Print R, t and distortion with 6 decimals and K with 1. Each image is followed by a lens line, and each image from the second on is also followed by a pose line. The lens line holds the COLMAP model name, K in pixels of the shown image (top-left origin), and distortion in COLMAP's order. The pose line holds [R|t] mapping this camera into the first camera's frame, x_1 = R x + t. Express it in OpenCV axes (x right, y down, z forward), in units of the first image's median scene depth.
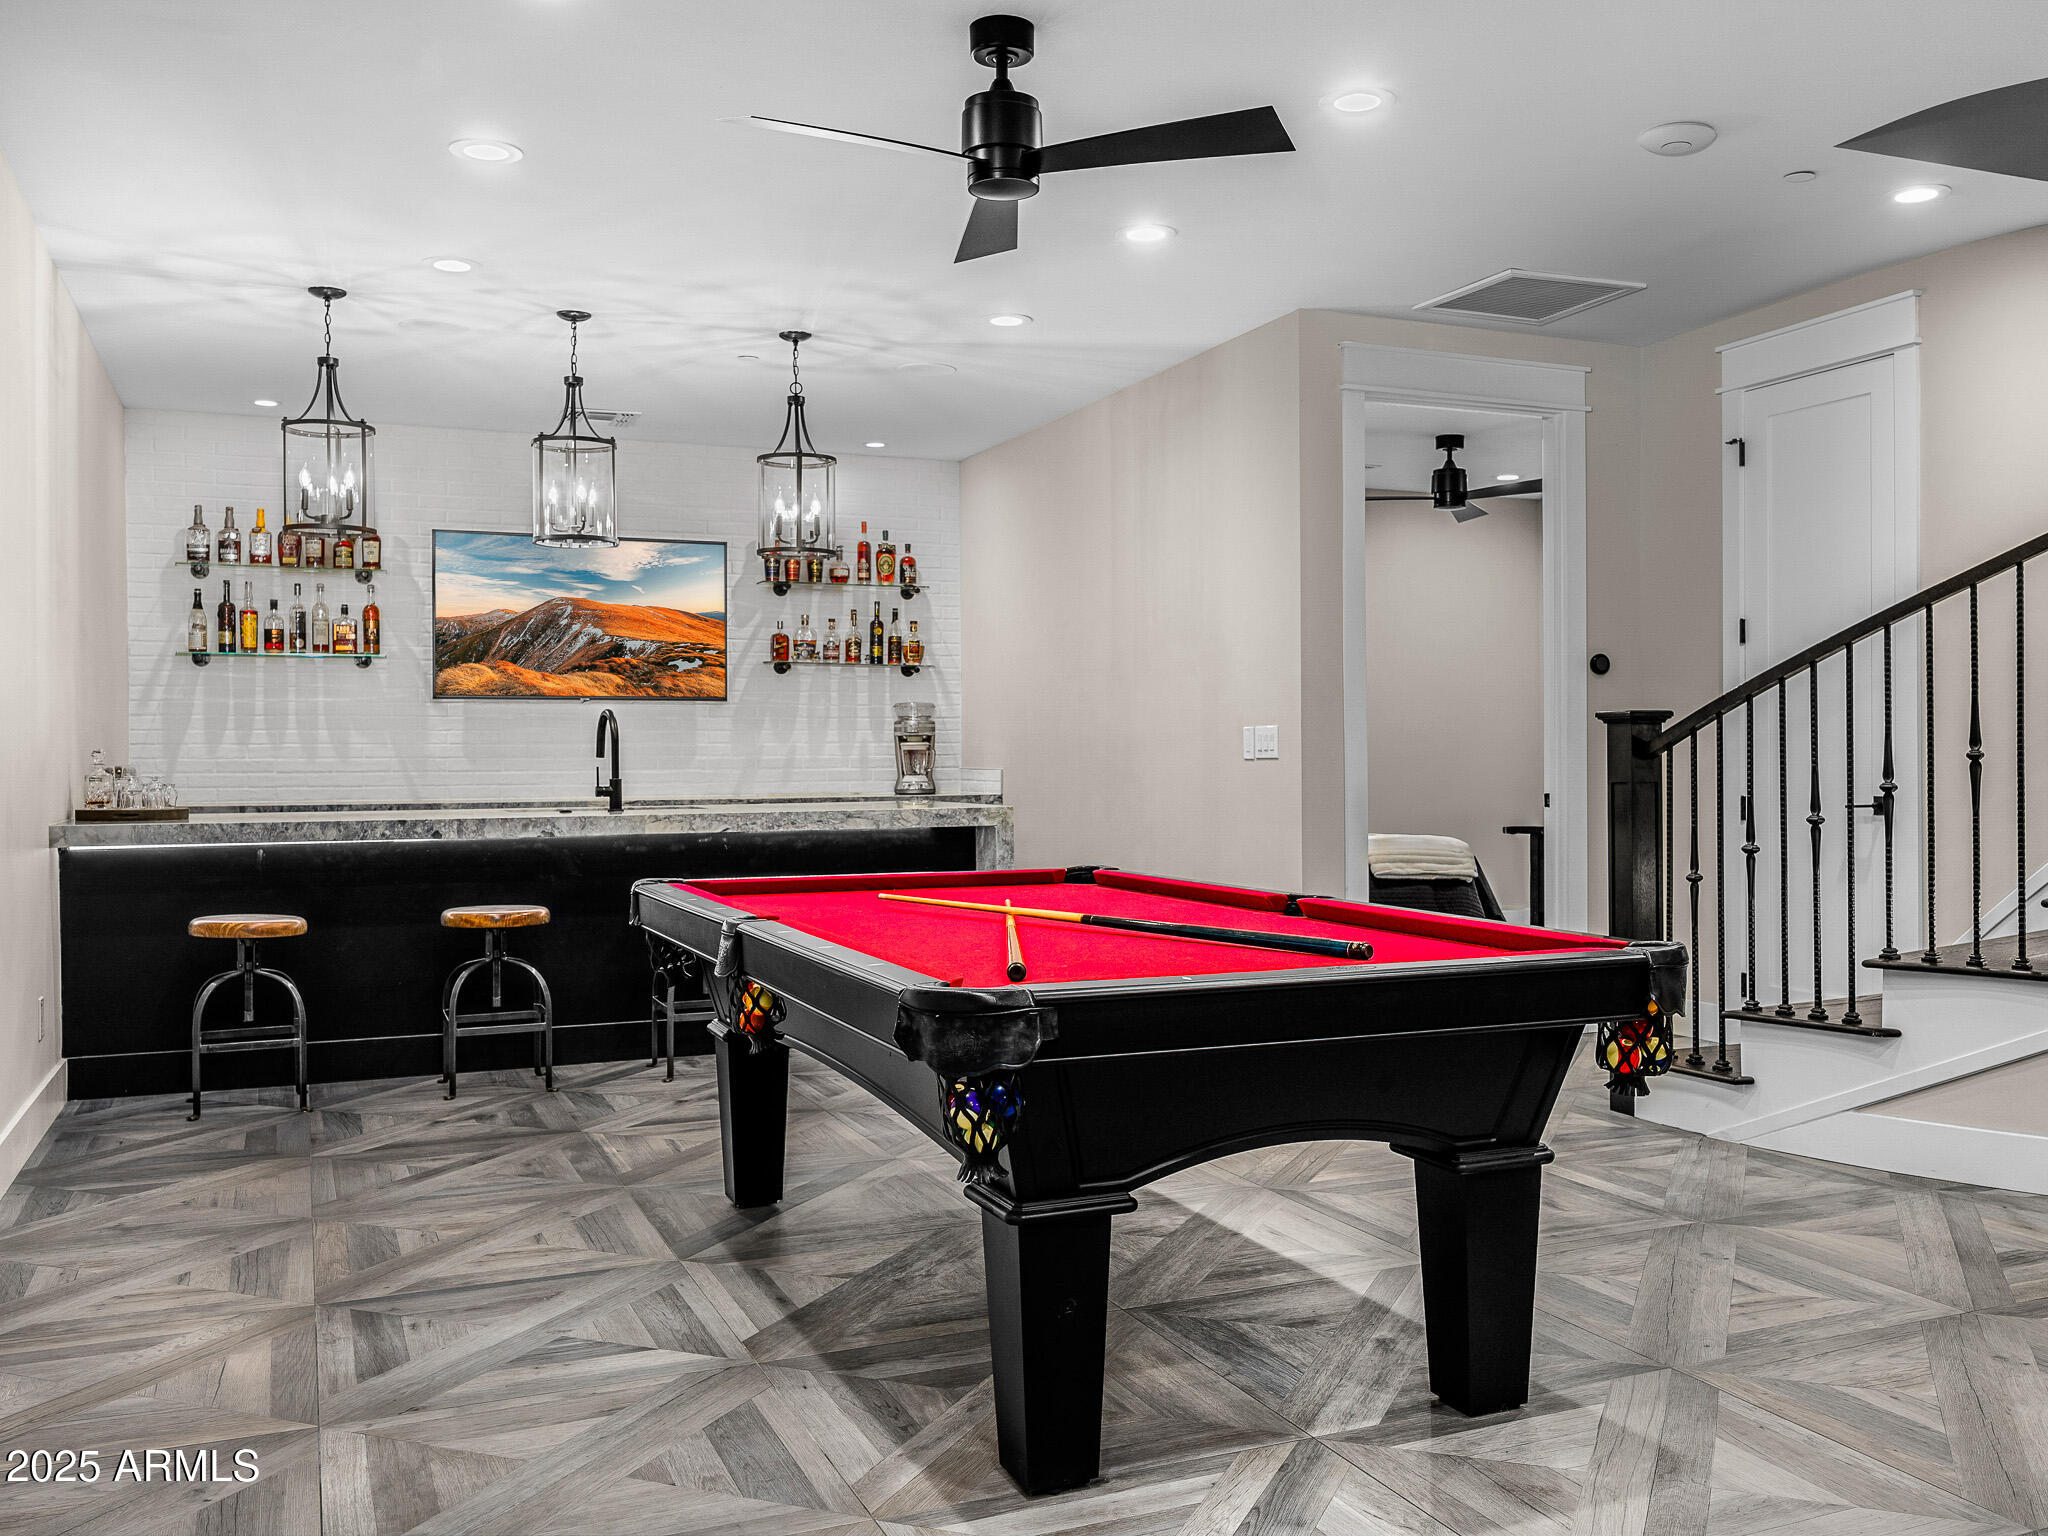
lens RADIAL K [[1769.2, 0, 1024.0], [0, 1769.2, 768.0], [0, 0, 1]] dist [0.010499, 0.005177]
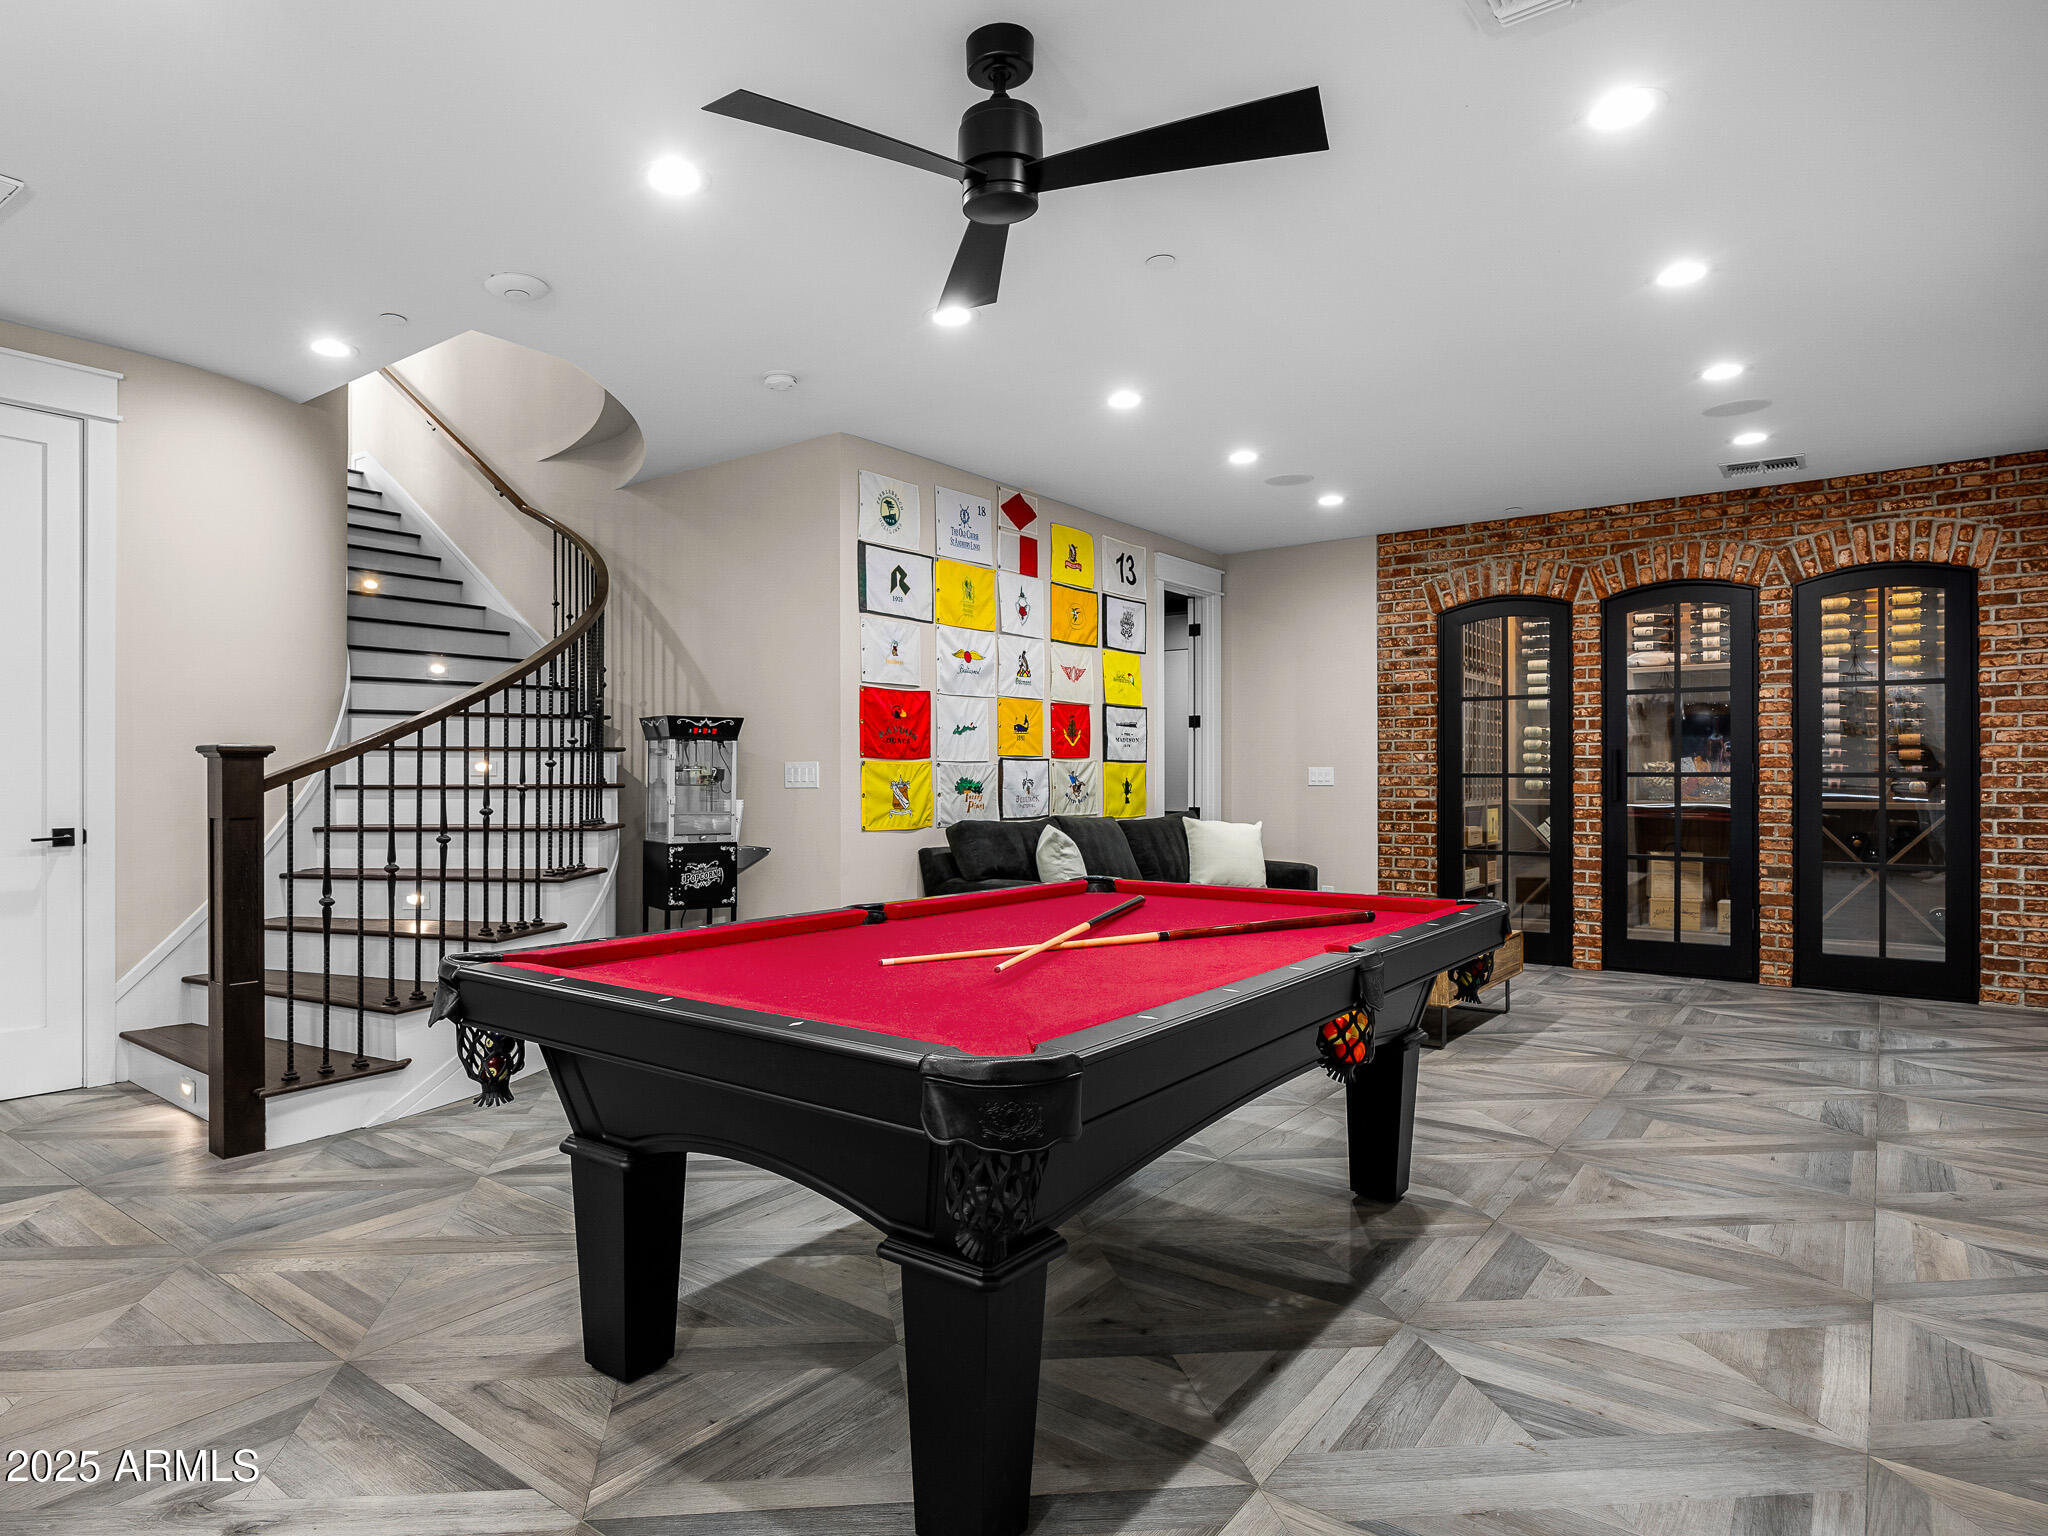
lens RADIAL K [[1150.6, 0, 1024.0], [0, 1150.6, 768.0], [0, 0, 1]] dist [-0.003207, -0.000972]
pose [[-0.512806, 0.010220, 0.858444, -0.647045], [0.007446, 0.999944, -0.007456, 0.000100], [-0.858472, 0.002568, -0.512854, 1.582122]]
